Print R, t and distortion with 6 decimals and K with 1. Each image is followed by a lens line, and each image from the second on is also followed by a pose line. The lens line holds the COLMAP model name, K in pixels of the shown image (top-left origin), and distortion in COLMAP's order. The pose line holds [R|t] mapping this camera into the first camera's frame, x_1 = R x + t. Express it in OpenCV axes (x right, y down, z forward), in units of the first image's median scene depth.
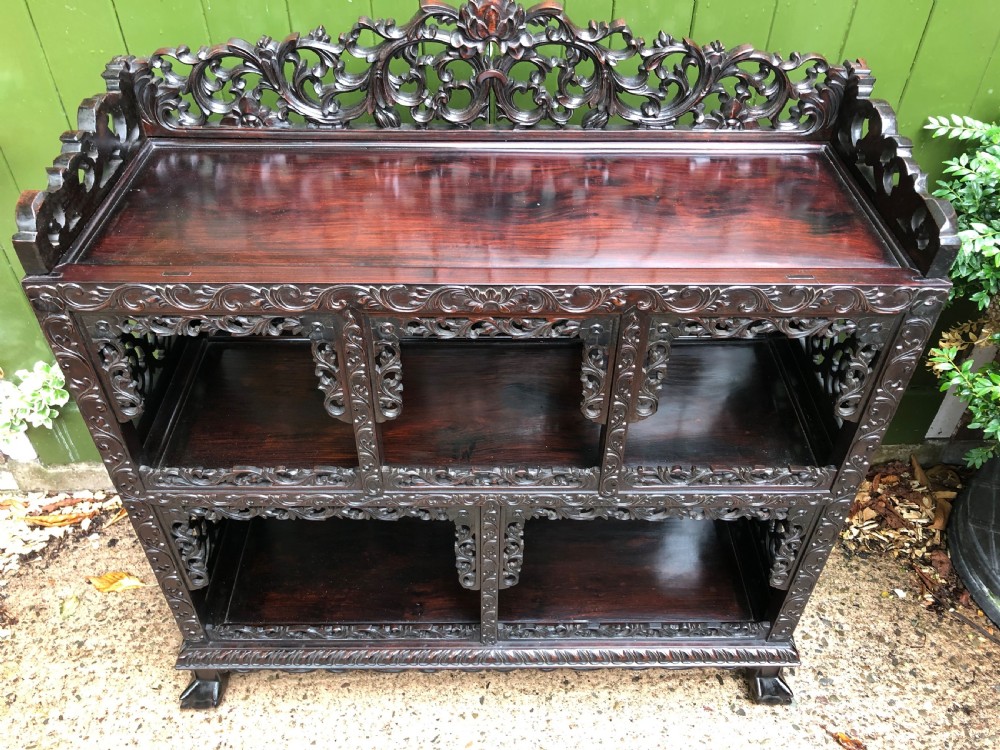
lens RADIAL K [[821.3, 0, 502.3], [0, 821.3, 367.5], [0, 0, 1]] dist [0.012142, 0.013925]
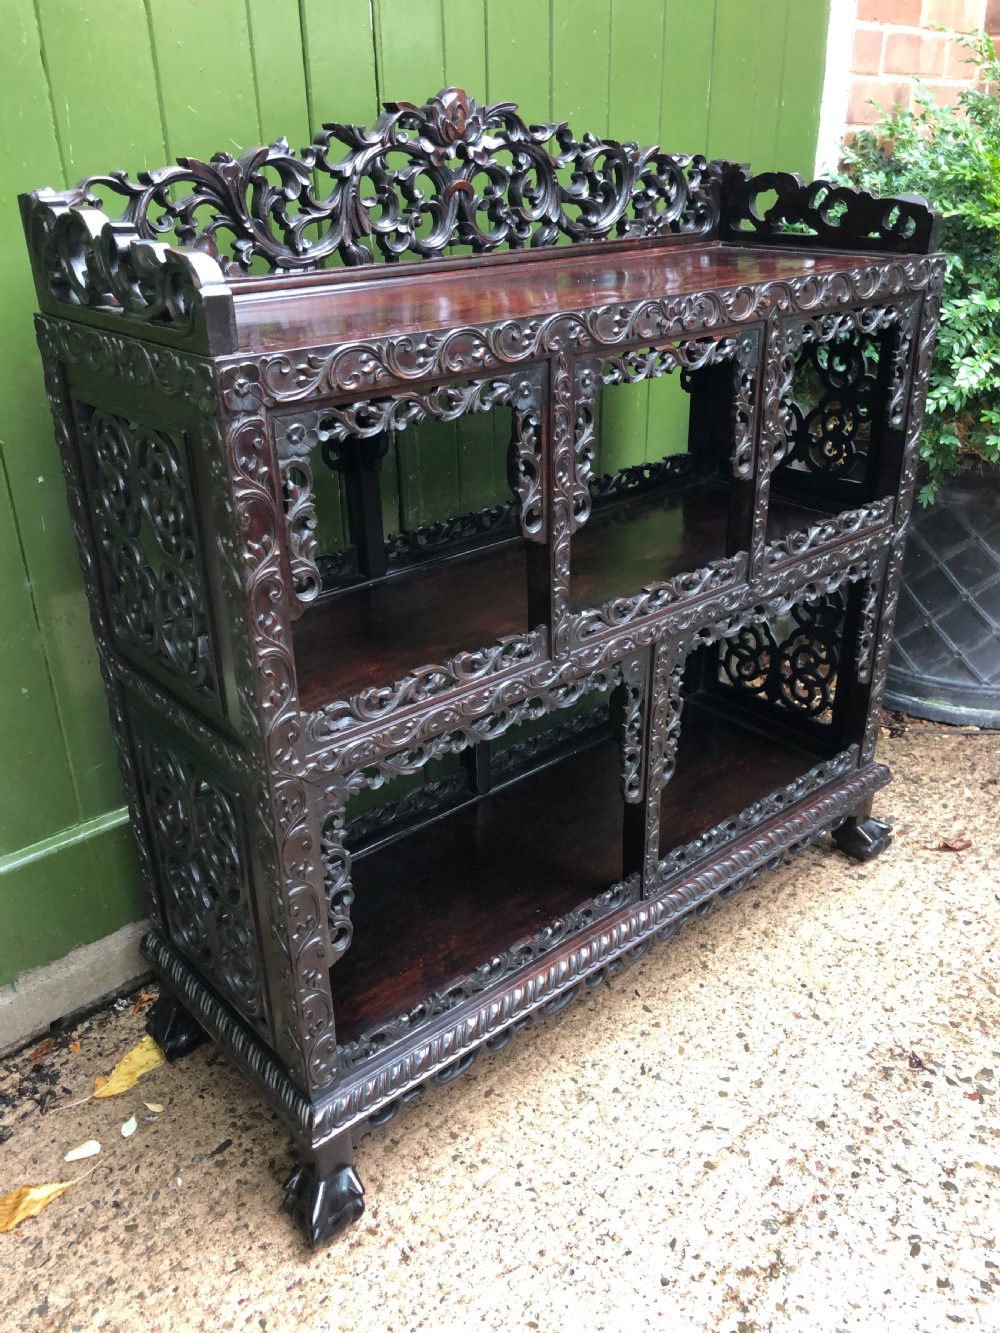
lens RADIAL K [[1095.2, 0, 499.4], [0, 1095.2, 663.3], [0, 0, 1]] dist [0.016445, 0.003083]
pose [[0.769047, -0.300103, 0.564362, -0.782523], [0.445097, 0.885117, -0.135859, 0.271260], [-0.458754, 0.355678, 0.814271, 0.196584]]
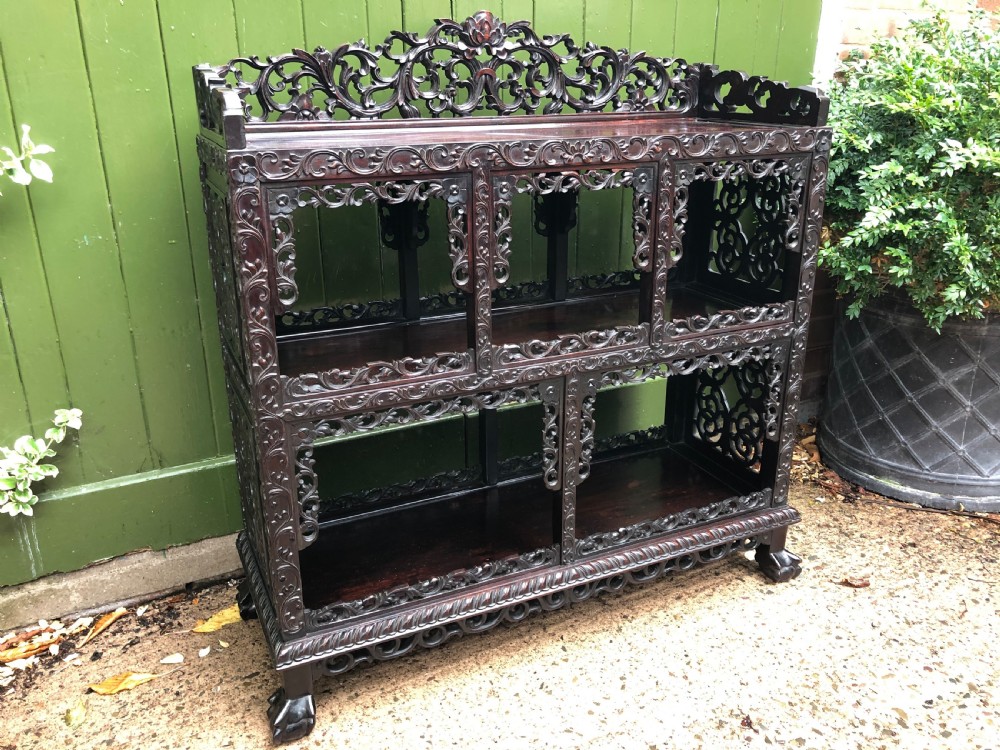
lens RADIAL K [[819.6, 0, 502.8], [0, 819.6, 367.2], [0, 0, 1]] dist [0.025734, -0.014442]
pose [[0.912790, -0.153758, 0.378382, -0.565757], [0.282645, 0.906566, -0.313450, 0.512148], [-0.294833, 0.393062, 0.870963, -0.004334]]
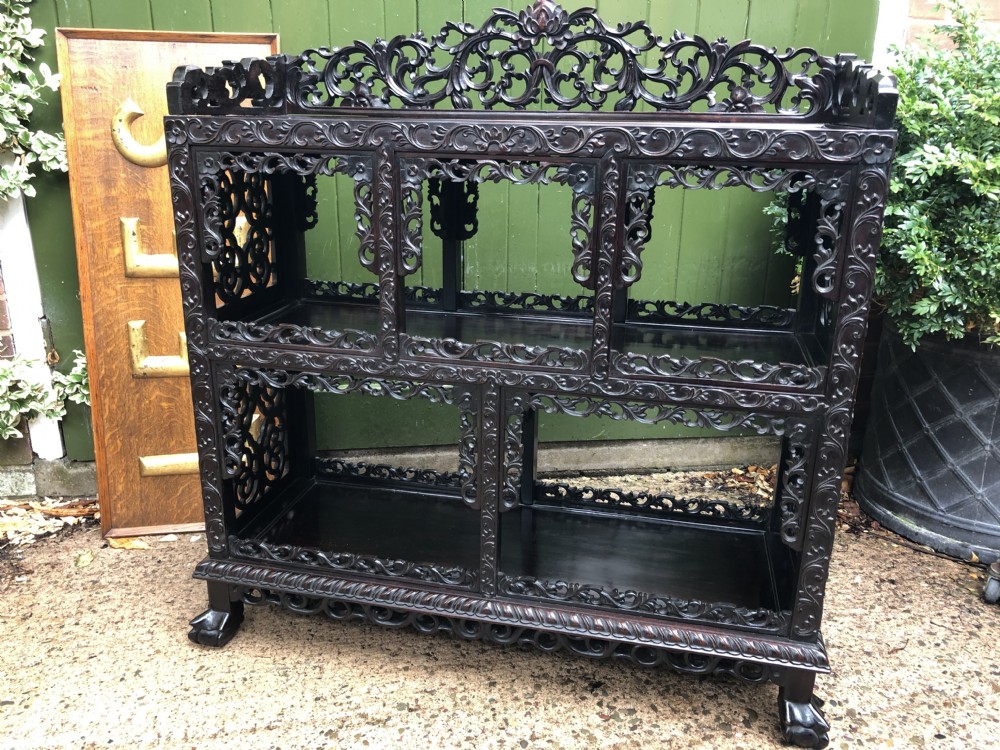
lens RADIAL K [[820.5, 0, 498.2], [0, 820.5, 368.2], [0, 0, 1]] dist [0.015178, 0.001970]
pose [[0.971866, 0.073769, -0.223684, 0.238741], [-0.158036, 0.908415, -0.387049, 0.574449], [0.174646, 0.411510, 0.894516, 0.031670]]
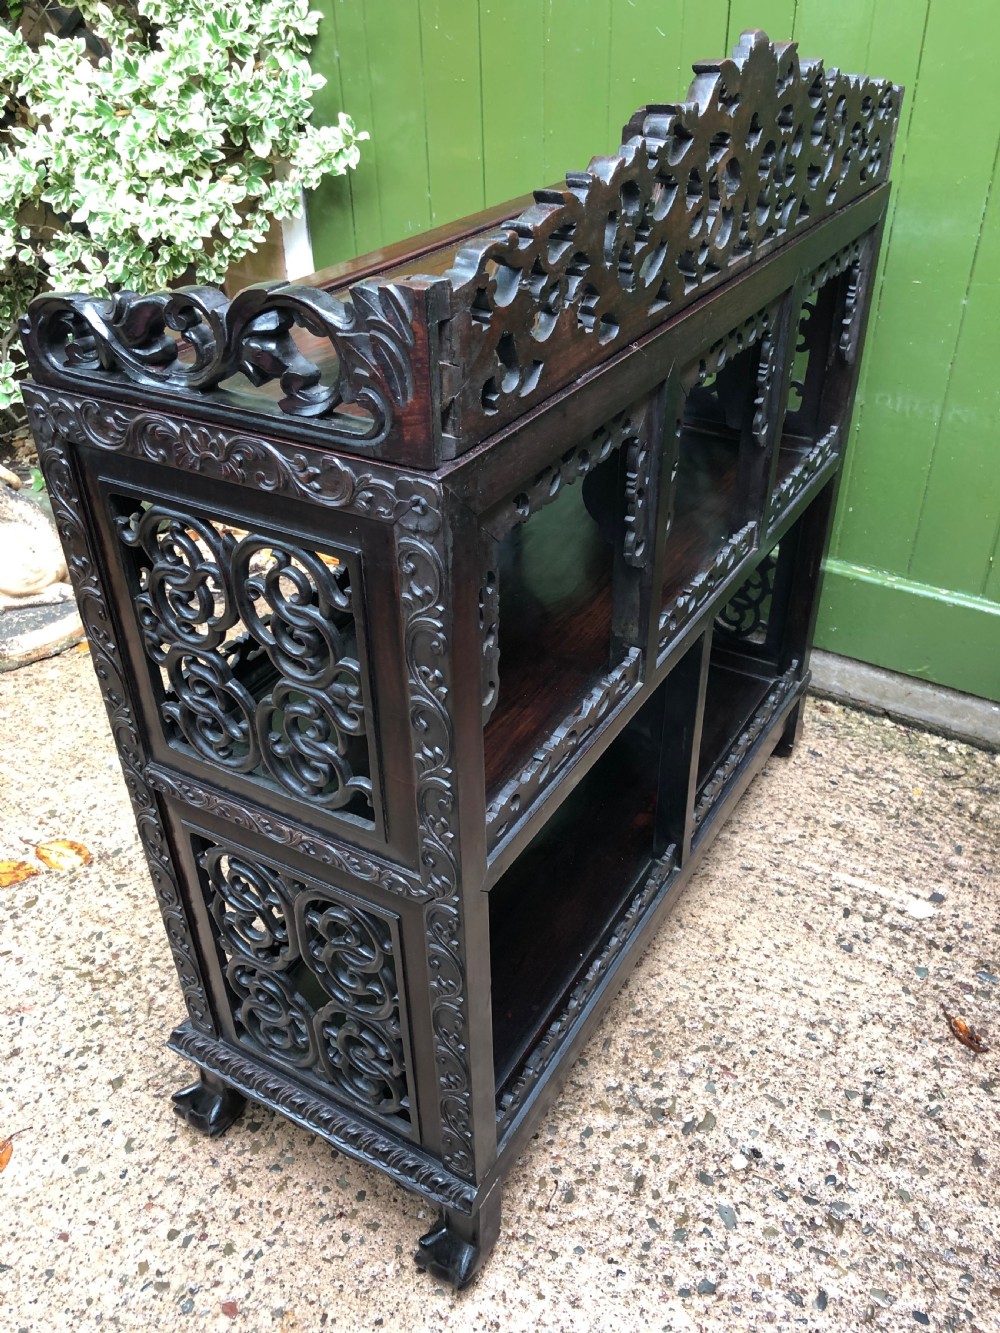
lens RADIAL K [[1091.5, 0, 493.7], [0, 1091.5, 658.3], [0, 0, 1]] dist [0.011068, 0.010875]
pose [[0.568045, 0.433017, -0.699872, 0.833096], [-0.521183, 0.847413, 0.101288, 0.096012], [0.636940, 0.307225, 0.707050, 0.256733]]
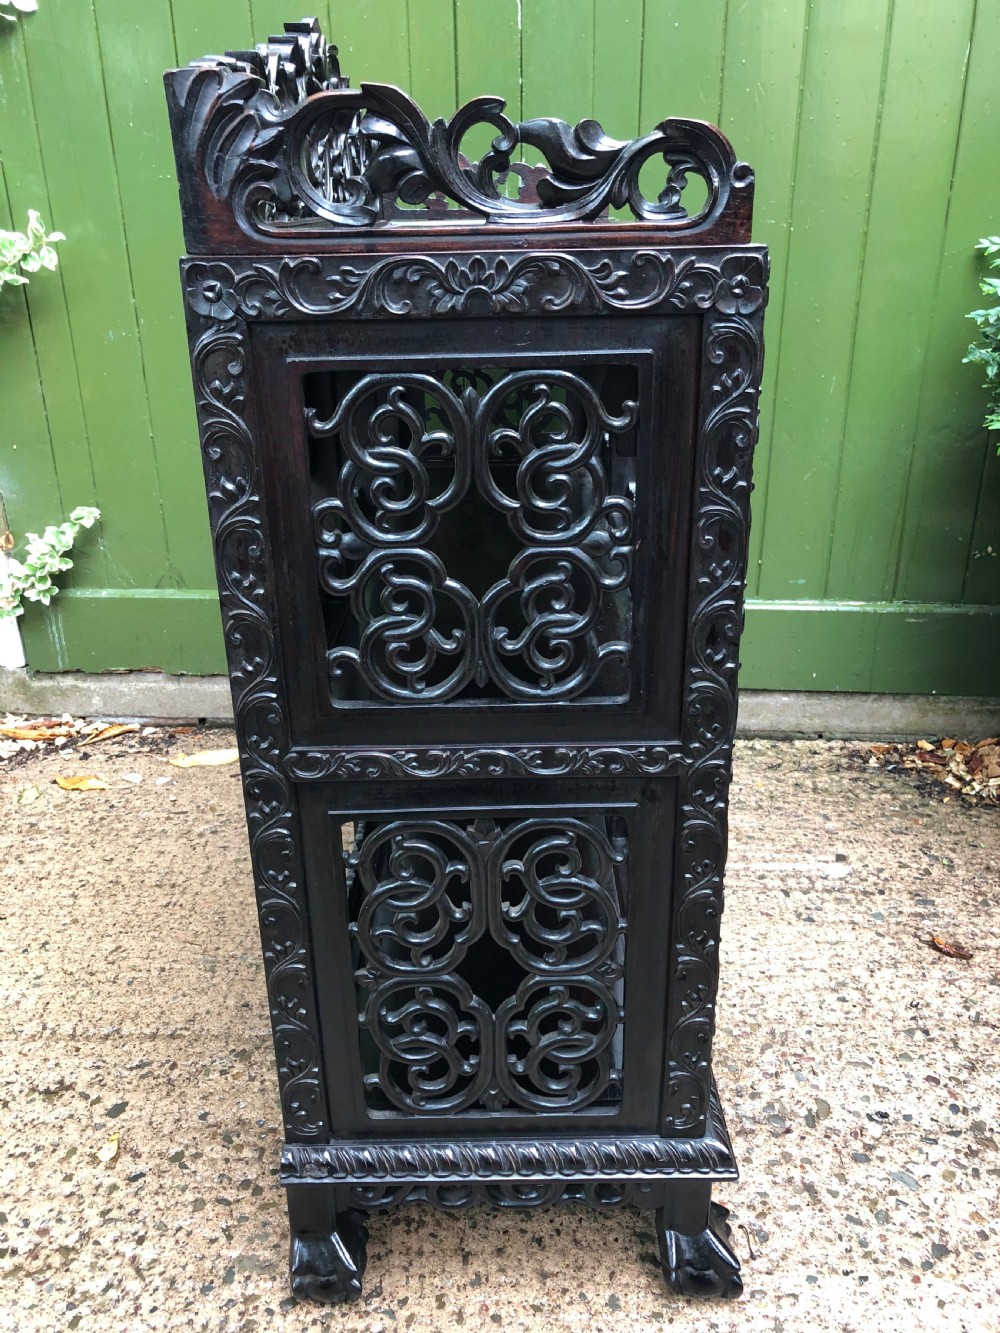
lens RADIAL K [[1094.0, 0, 493.9], [0, 1094.0, 658.0], [0, 0, 1]] dist [0.013734, 0.004039]
pose [[0.898999, 0.150534, -0.411268, 0.453269], [-0.273119, 0.926797, -0.257786, 0.465918], [0.342356, 0.344074, 0.874303, 0.145193]]
